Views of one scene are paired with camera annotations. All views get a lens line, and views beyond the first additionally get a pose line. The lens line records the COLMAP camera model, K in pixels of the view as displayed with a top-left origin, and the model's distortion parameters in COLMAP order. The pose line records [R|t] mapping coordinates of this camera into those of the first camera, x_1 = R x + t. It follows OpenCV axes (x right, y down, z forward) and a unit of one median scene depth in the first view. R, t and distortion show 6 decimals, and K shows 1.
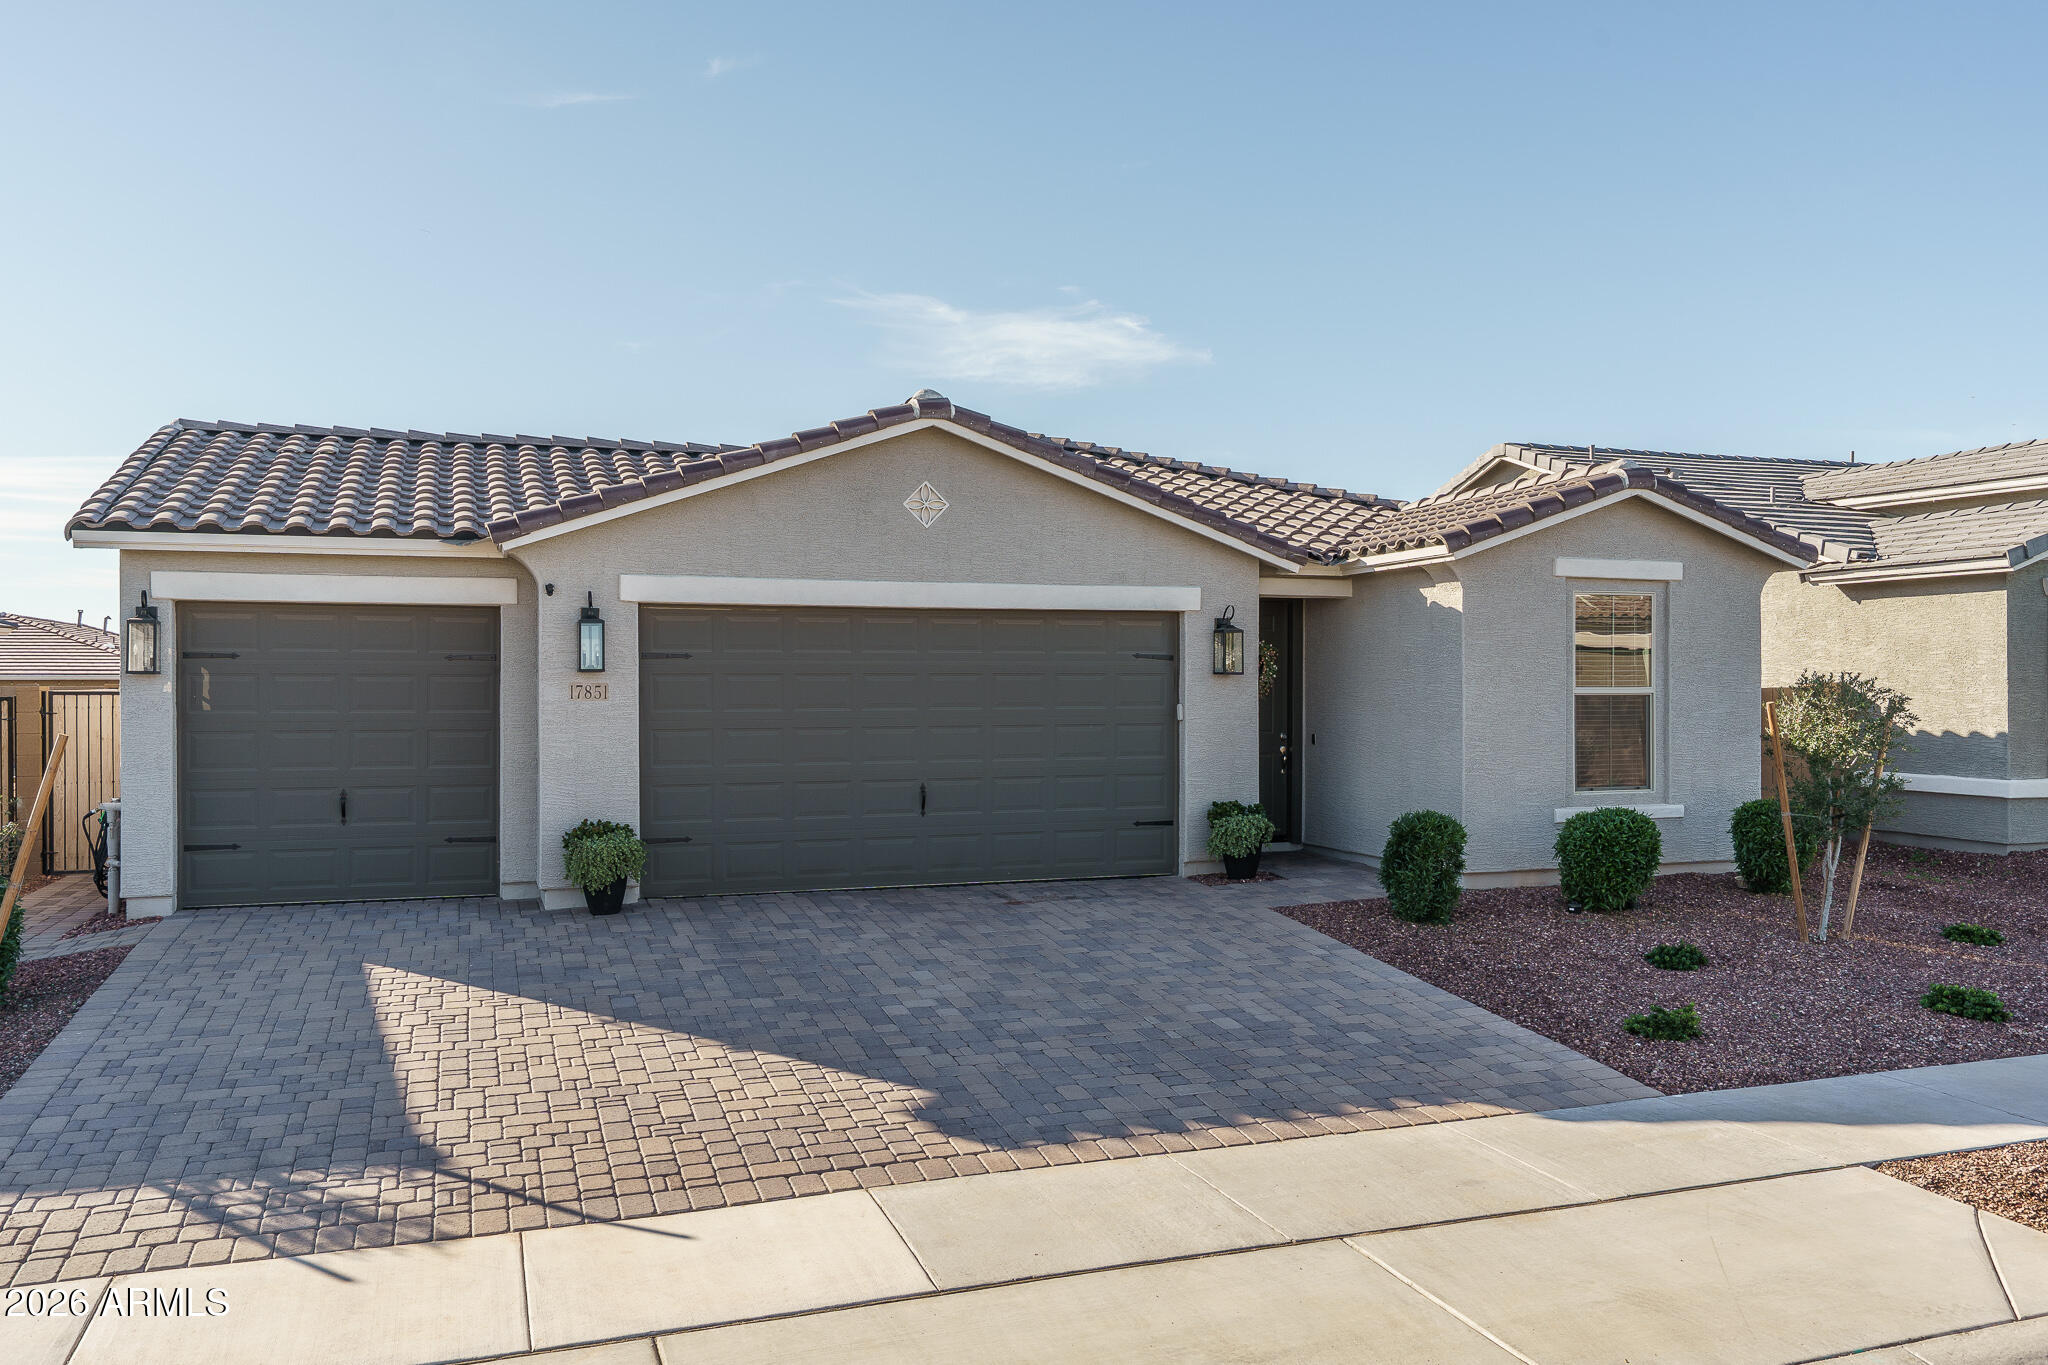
lens RADIAL K [[1537.9, 0, 1026.6], [0, 1537.9, 678.2], [0, 0, 1]] dist [0.000267, 0.008507]
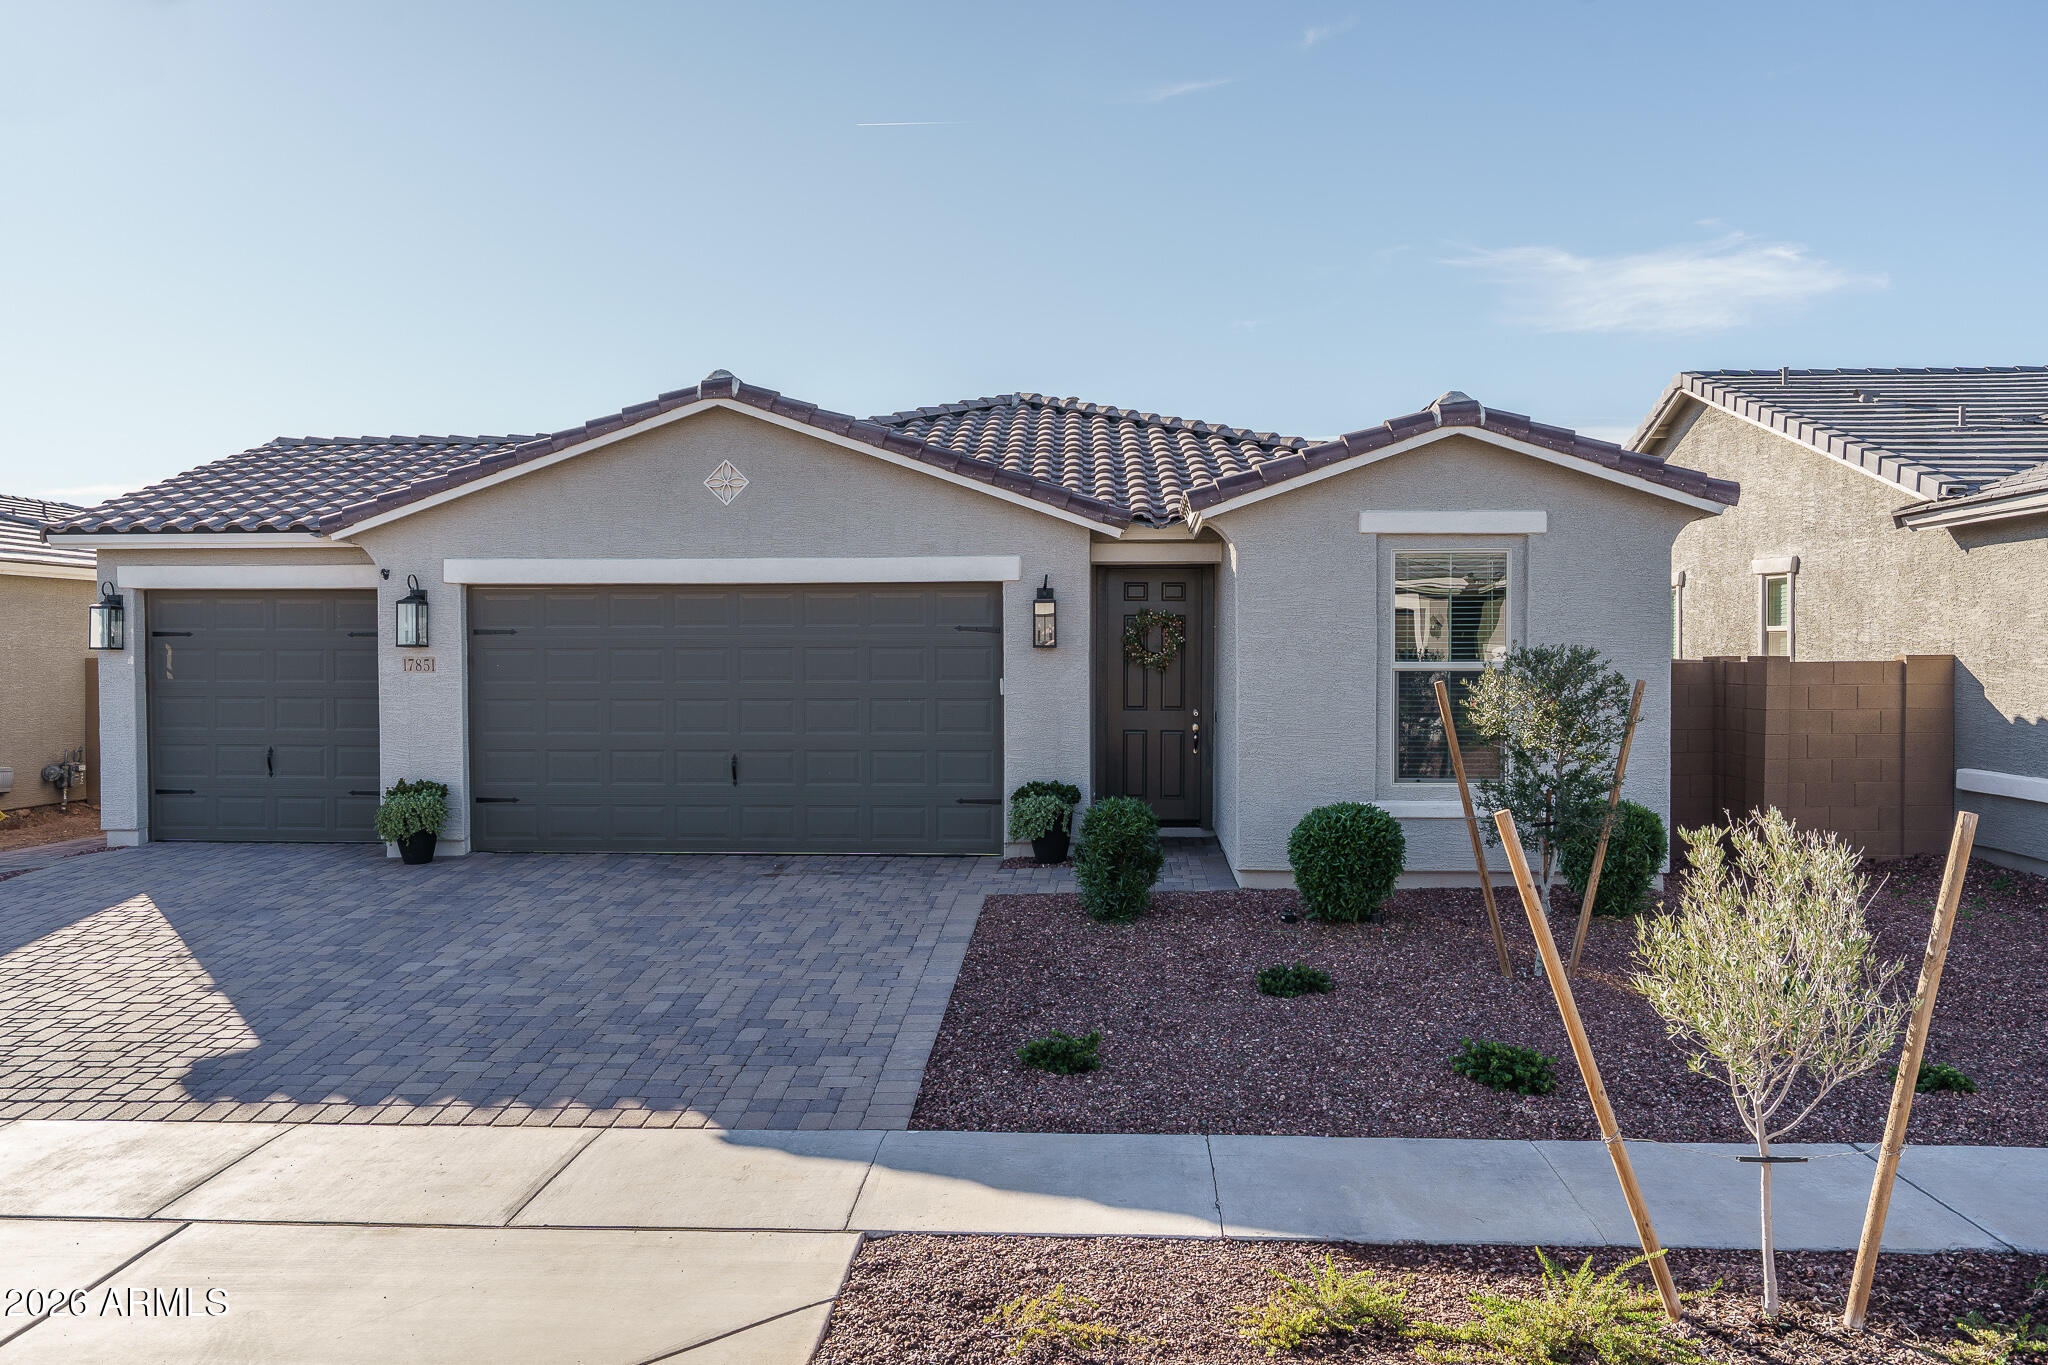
lens RADIAL K [[1509.0, 0, 1022.6], [0, 1509.0, 686.1], [0, 0, 1]] dist [0.000965, 0.005820]
pose [[0.922417, 0.008310, -0.386106, 0.515954], [0.002630, 0.999610, 0.027798, -0.004872], [0.386186, -0.026656, 0.922035, 0.148859]]
